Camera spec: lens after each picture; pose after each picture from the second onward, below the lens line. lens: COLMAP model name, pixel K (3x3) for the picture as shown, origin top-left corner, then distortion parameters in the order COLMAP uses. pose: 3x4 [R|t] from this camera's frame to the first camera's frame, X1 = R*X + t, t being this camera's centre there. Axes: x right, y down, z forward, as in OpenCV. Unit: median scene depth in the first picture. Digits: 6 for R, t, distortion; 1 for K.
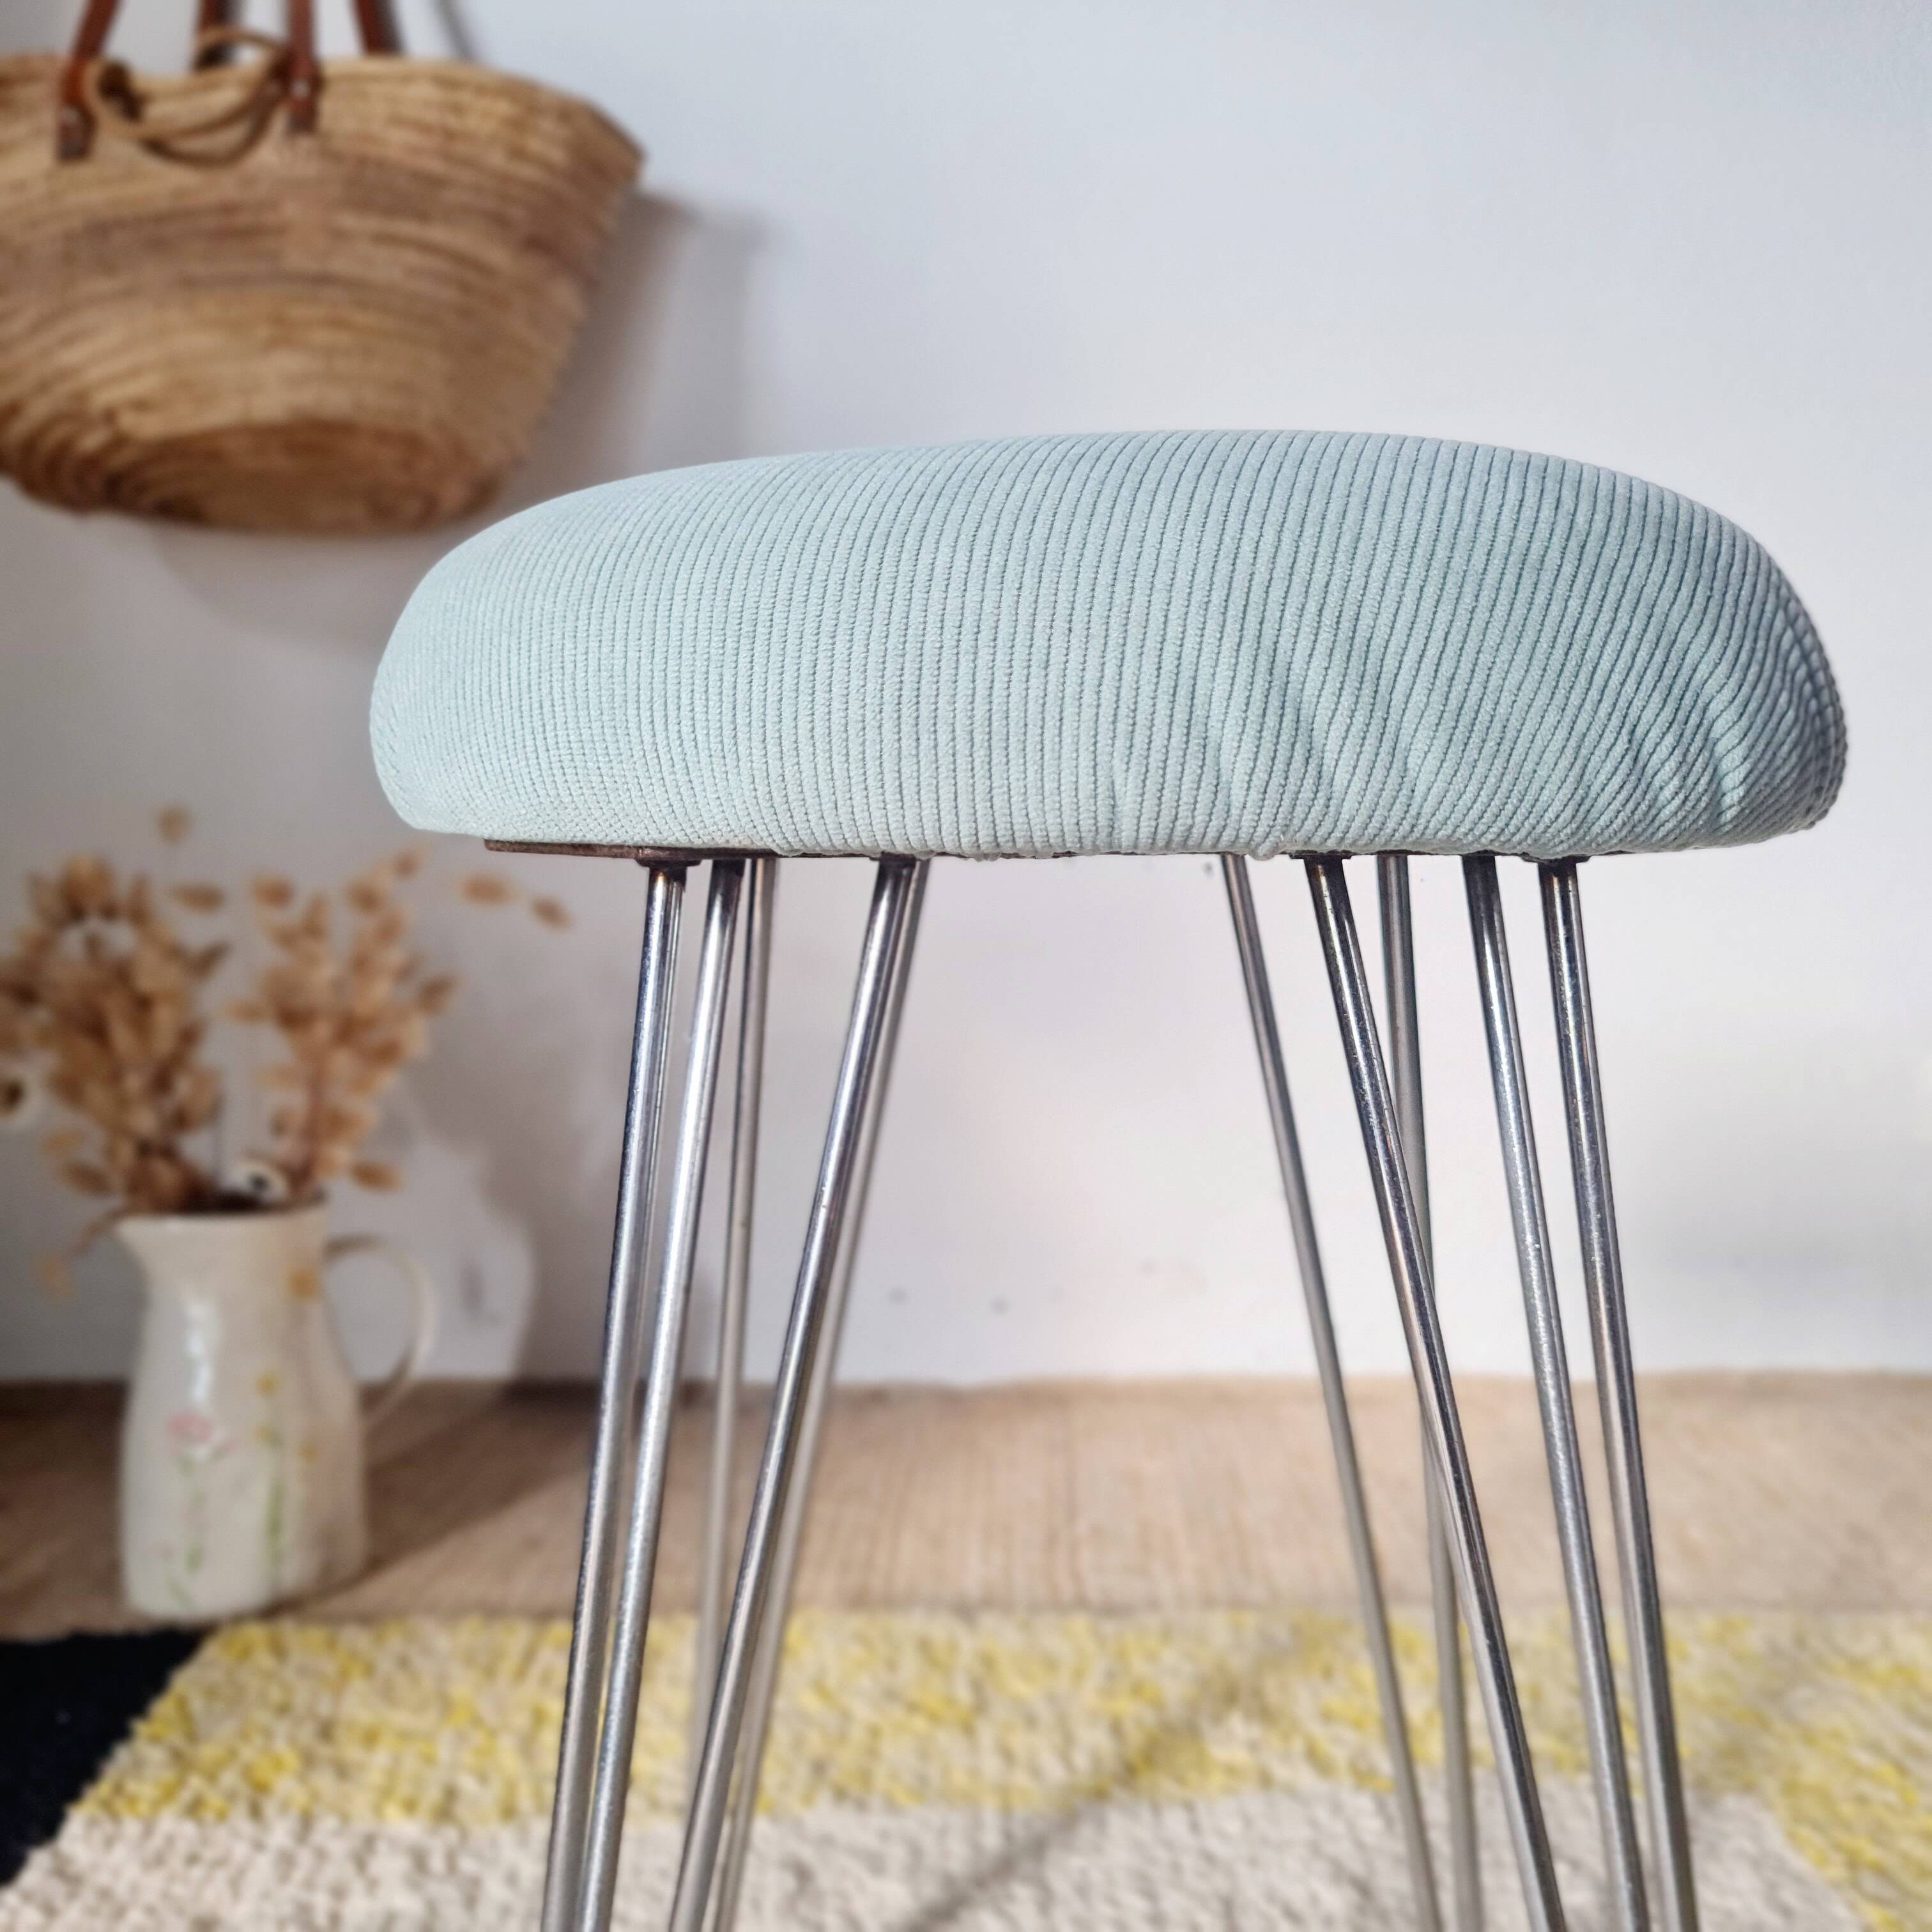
lens RADIAL K [[2067.3, 0, 936.7], [0, 2067.3, 972.6], [0, 0, 1]] dist [0.037839, -0.033190]
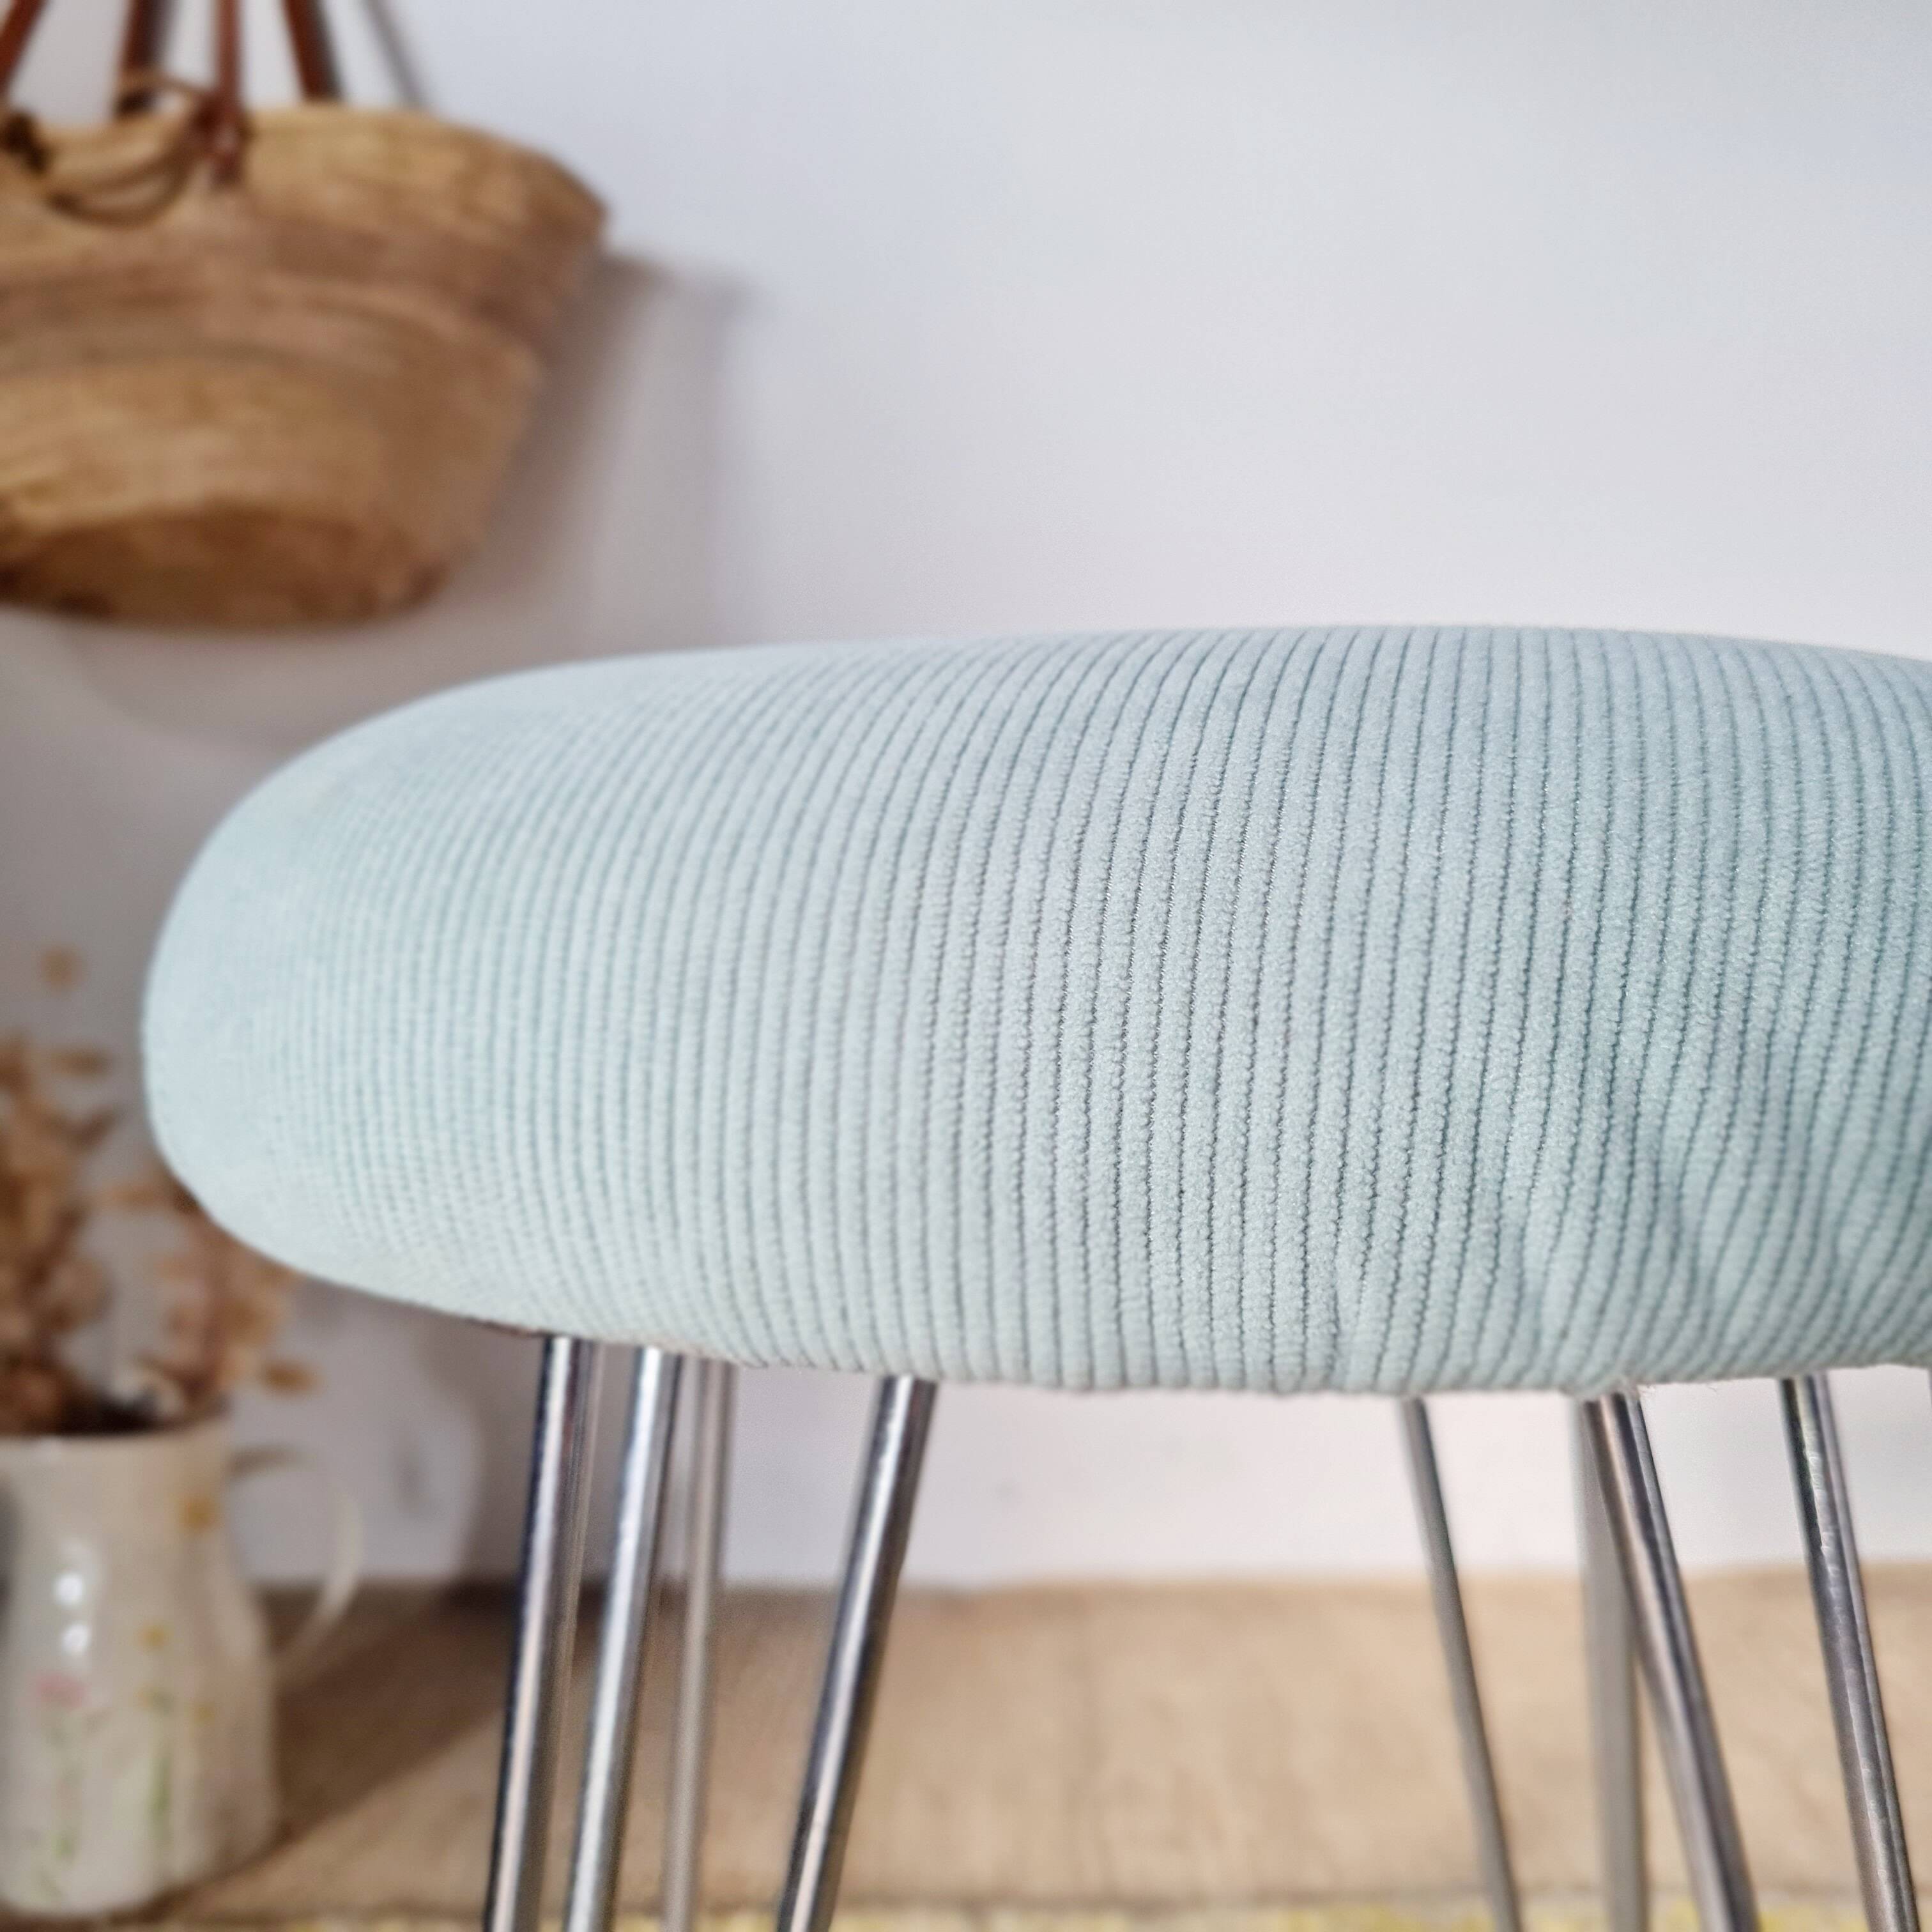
lens RADIAL K [[2073.9, 0, 940.0], [0, 2073.9, 958.1], [0, 0, 1]] dist [-0.003554, 0.008492]
pose [[0.999946, -0.000591, 0.010398, -0.027676], [0.000905, 0.999543, -0.030199, -0.160611], [-0.010375, 0.030207, 0.999490, 0.414354]]
